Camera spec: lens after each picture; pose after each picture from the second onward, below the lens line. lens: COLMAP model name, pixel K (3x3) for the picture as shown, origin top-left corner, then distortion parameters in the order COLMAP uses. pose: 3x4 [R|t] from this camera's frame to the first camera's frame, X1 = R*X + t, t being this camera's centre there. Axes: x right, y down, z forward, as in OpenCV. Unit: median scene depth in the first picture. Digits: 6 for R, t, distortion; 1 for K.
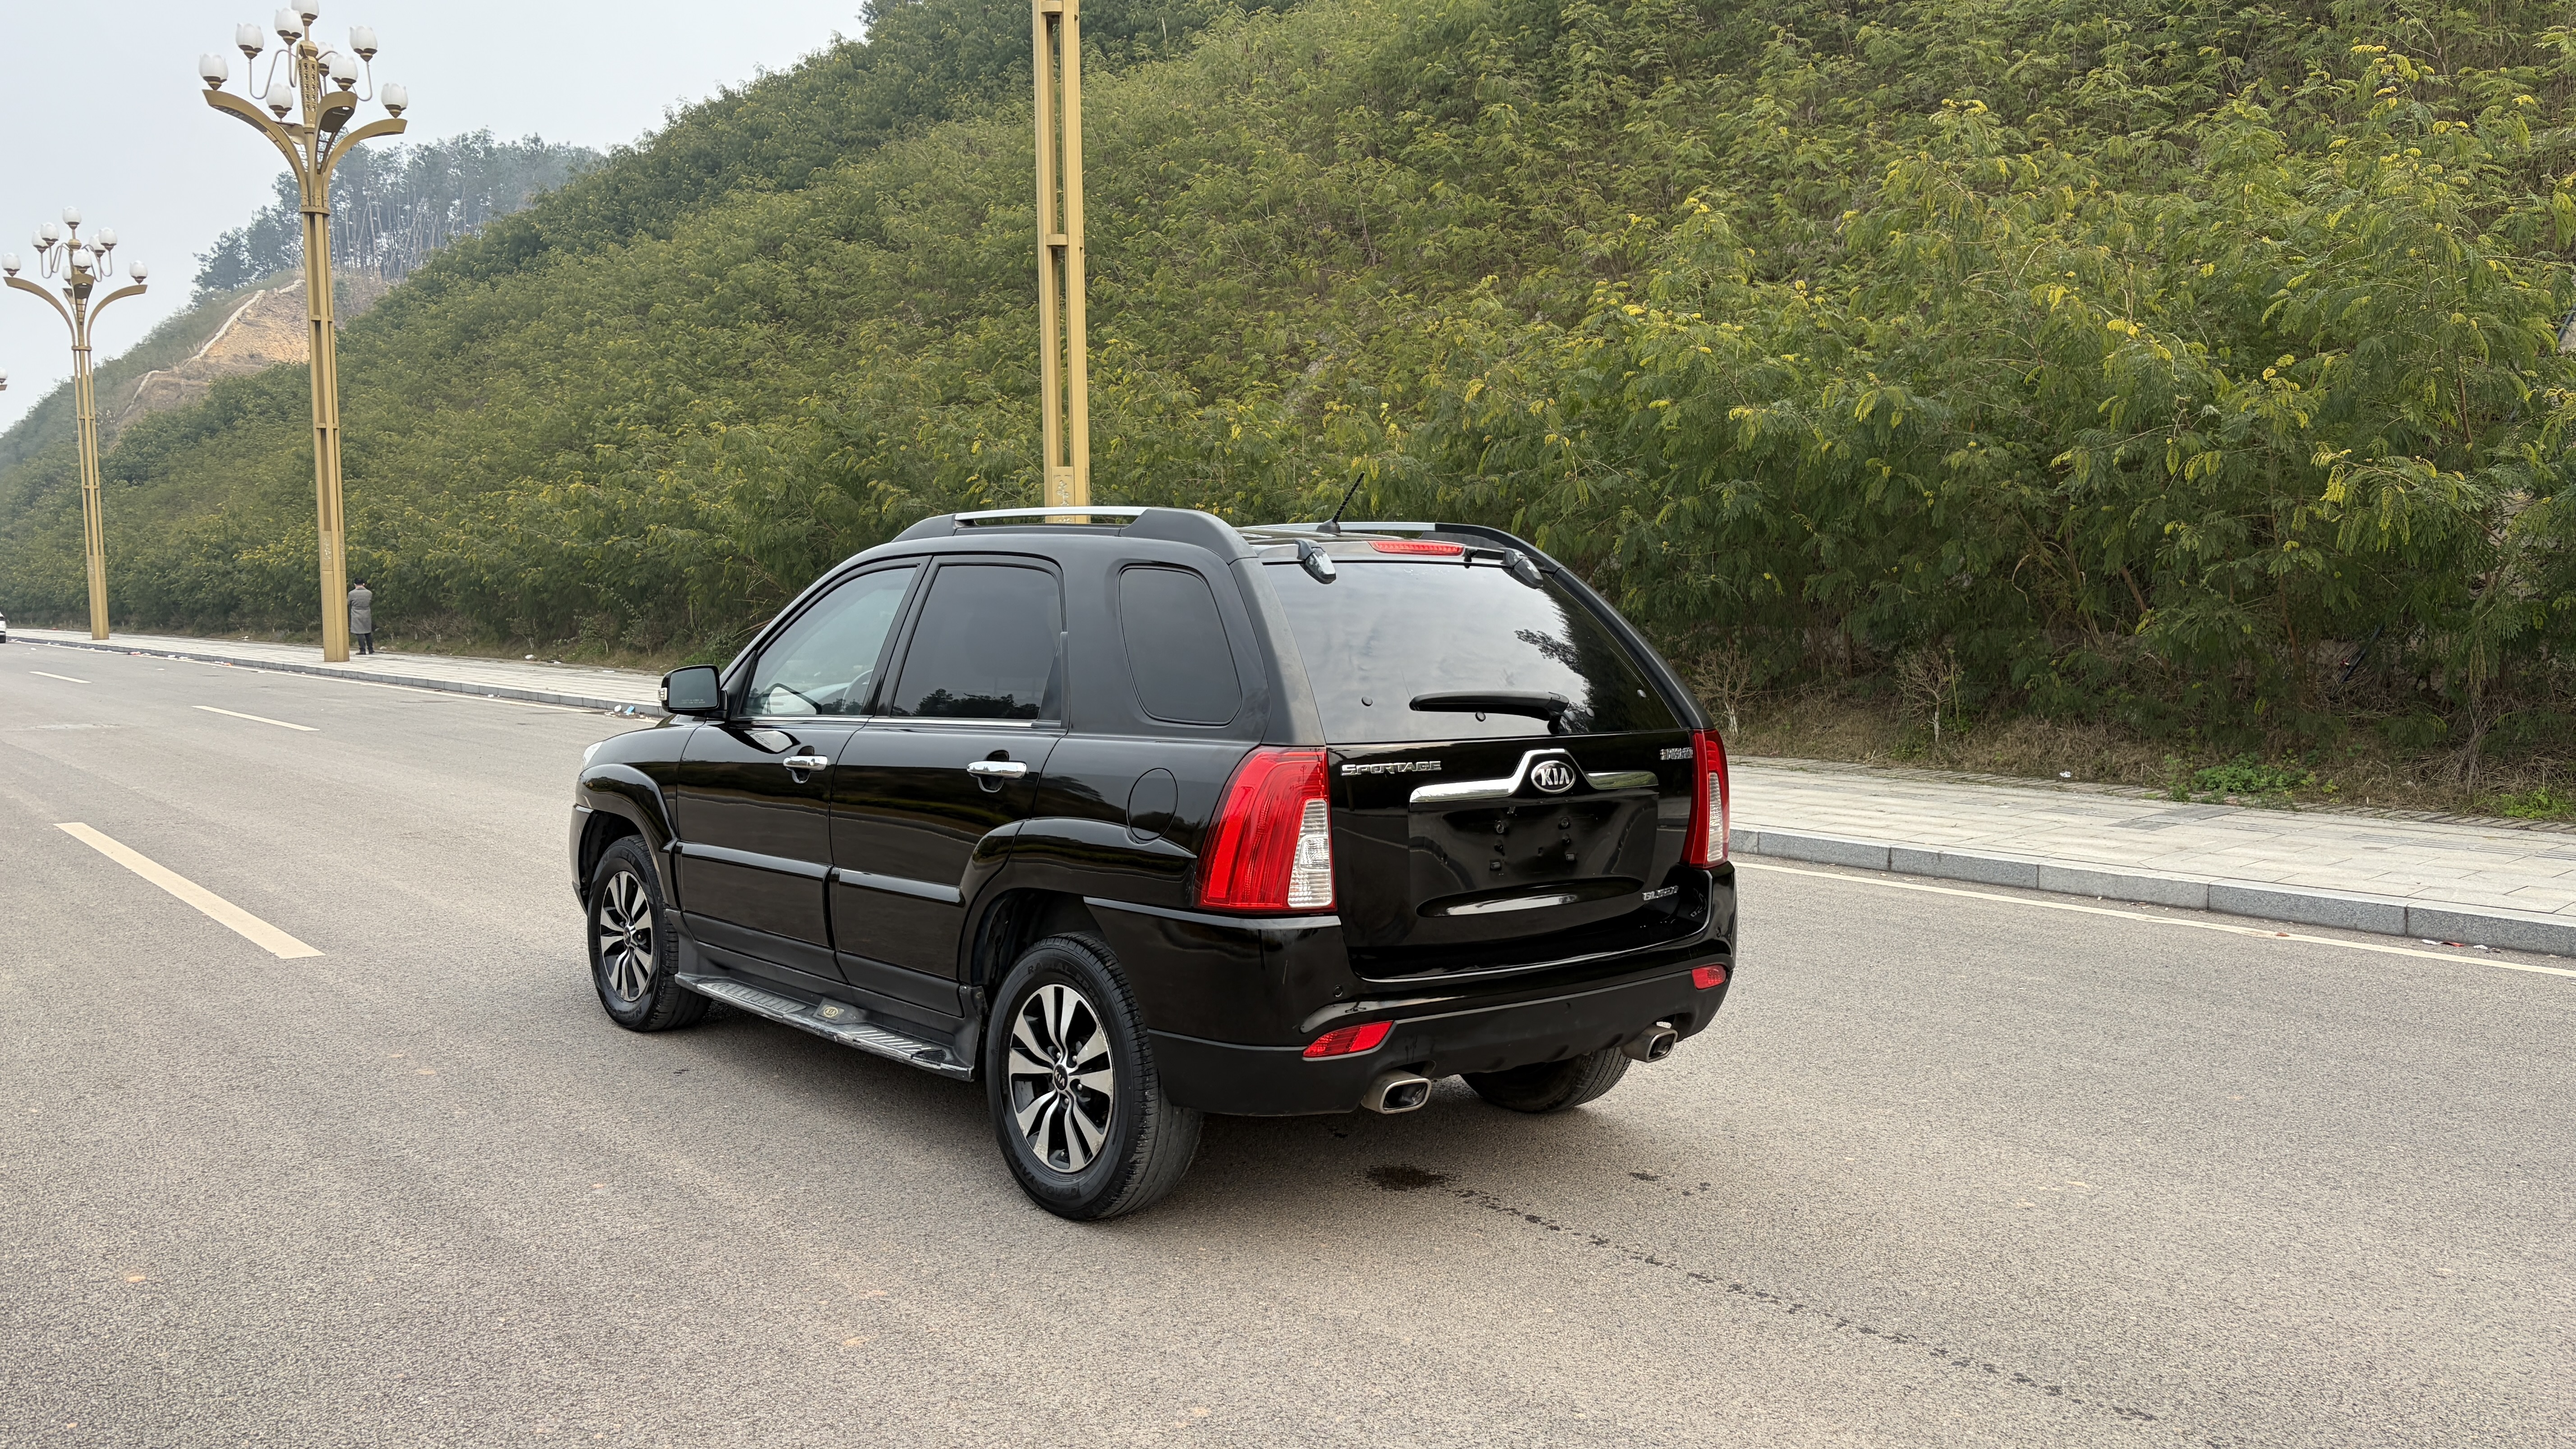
lens RADIAL K [[1944.7, 0, 1281.2], [0, 1944.7, 724.2], [0, 0, 1]] dist [0.050432, -0.062352]
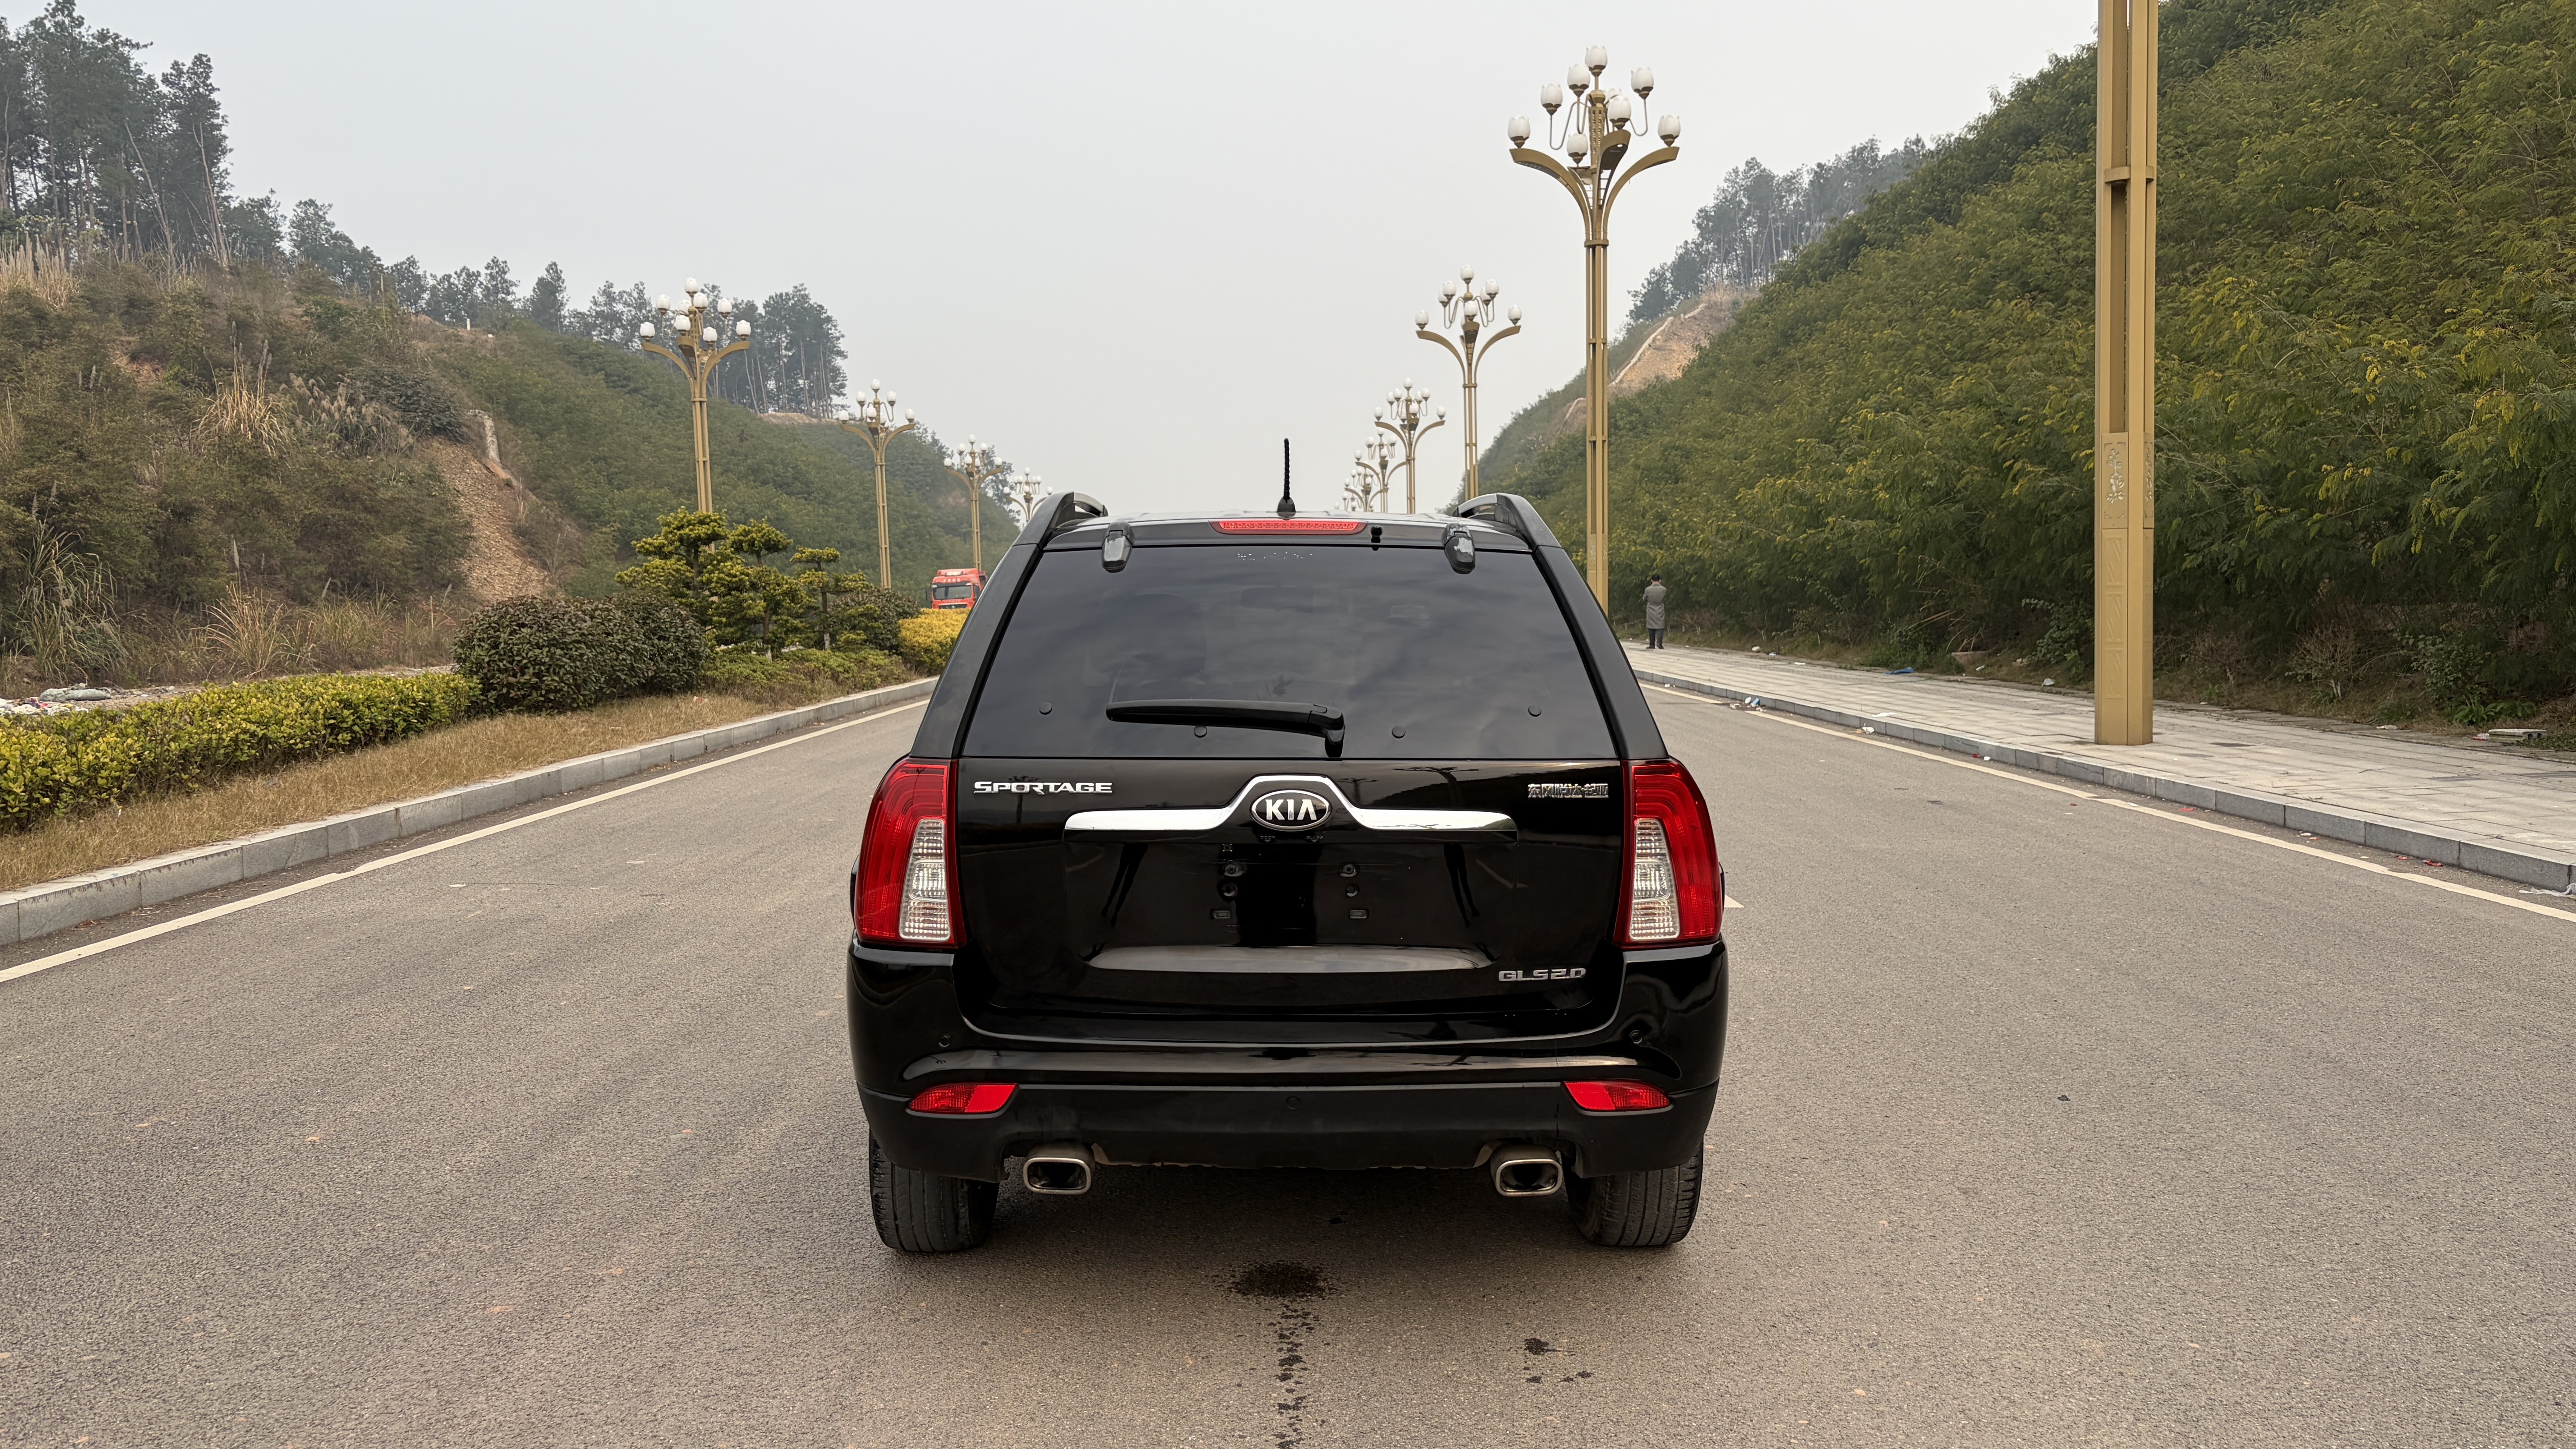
lens RADIAL K [[1939.4, 0, 1288.0], [0, 1939.4, 724.5], [0, 0, 1]] dist [0.043355, -0.076020]
pose [[0.771654, 0.030433, -0.635314, 0.080155], [-0.027378, 0.999518, 0.014625, -0.002487], [0.635453, 0.006108, 0.772115, 0.048505]]
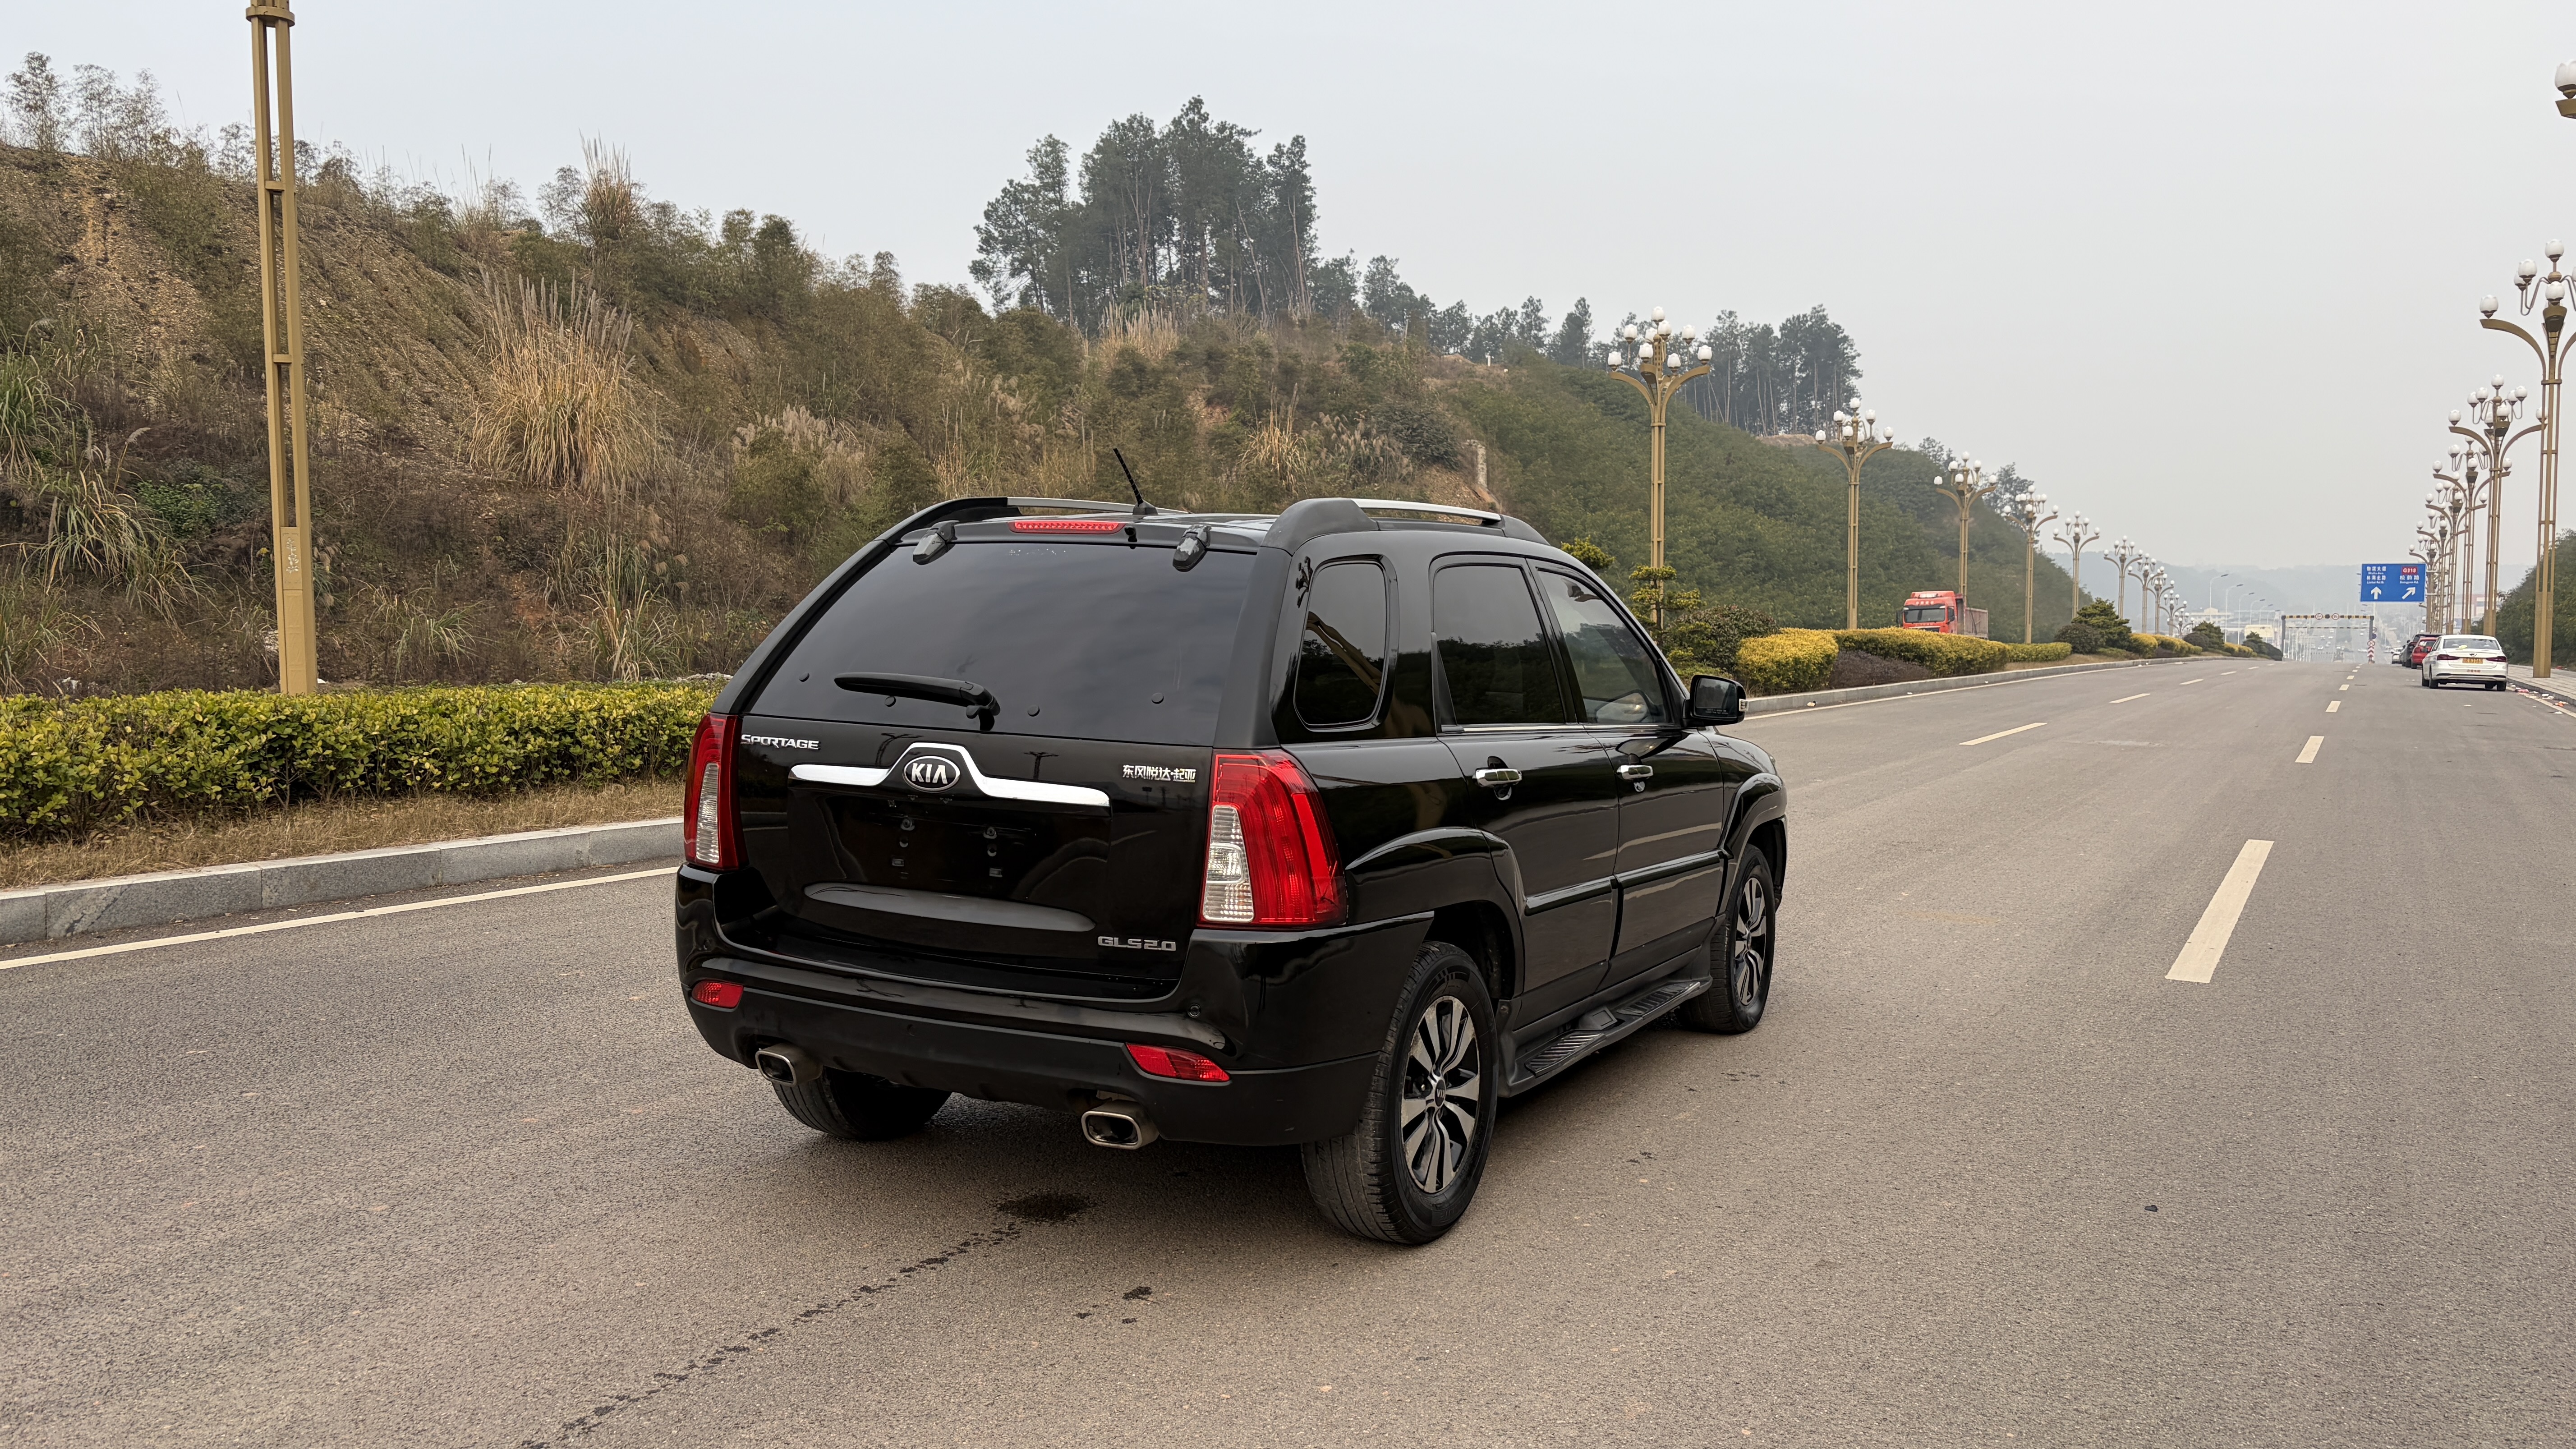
lens RADIAL K [[1939.4, 0, 1288.0], [0, 1939.4, 724.5], [0, 0, 1]] dist [0.043355, -0.076020]
pose [[0.356530, 0.053698, -0.932739, 0.130161], [-0.072123, 0.996950, 0.029827, -0.004401], [0.931496, 0.056638, 0.359315, 0.103714]]
